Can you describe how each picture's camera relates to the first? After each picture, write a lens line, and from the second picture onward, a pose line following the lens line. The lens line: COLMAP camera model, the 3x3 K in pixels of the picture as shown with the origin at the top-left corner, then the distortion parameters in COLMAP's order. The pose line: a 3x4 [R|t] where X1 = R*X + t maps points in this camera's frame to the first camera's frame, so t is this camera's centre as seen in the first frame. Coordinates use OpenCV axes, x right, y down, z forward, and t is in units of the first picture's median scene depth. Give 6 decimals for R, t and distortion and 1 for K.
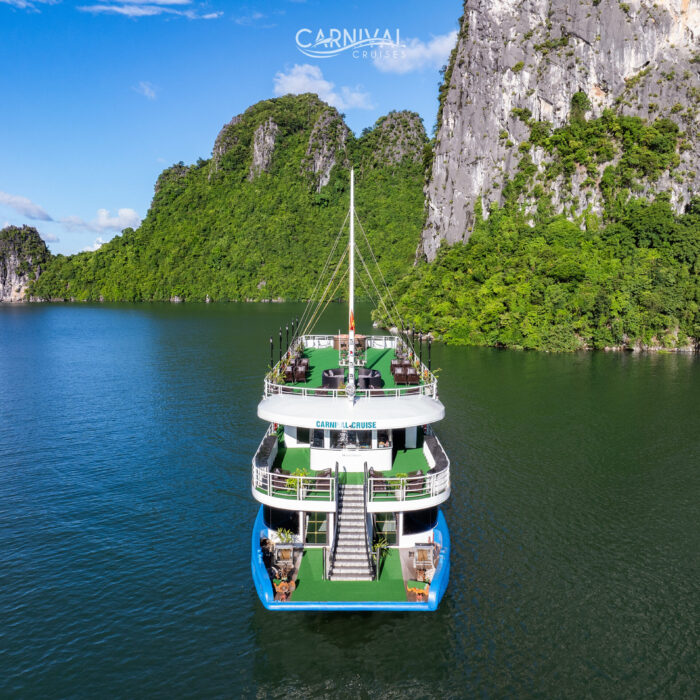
lens RADIAL K [[658.4, 0, 350.0], [0, 658.4, 350.0], [0, 0, 1]] dist [-0.046245, -0.001944]
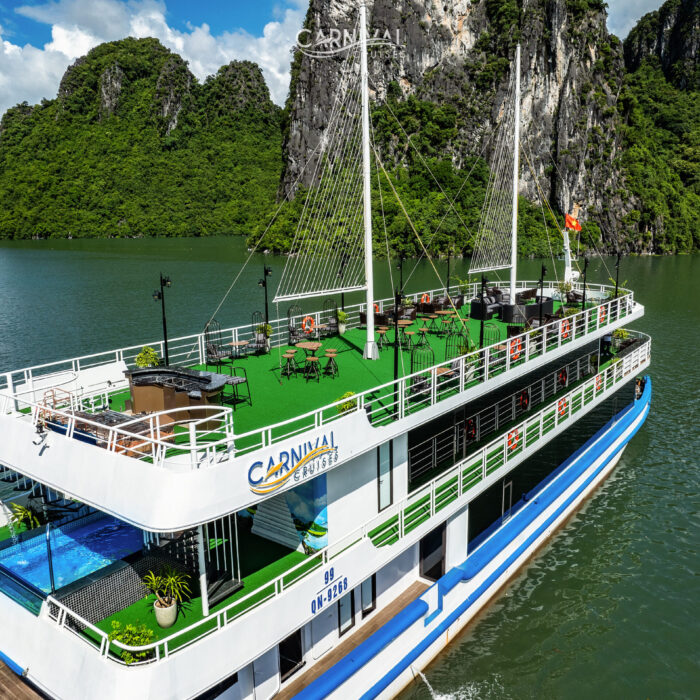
lens RADIAL K [[658.4, 0, 350.0], [0, 658.4, 350.0], [0, 0, 1]] dist [-0.046245, -0.001944]
pose [[0.967189, -0.053678, 0.248322, -0.046467], [0.030973, 0.995047, 0.094457, 0.019636], [-0.252163, -0.083667, 0.964061, -0.149158]]
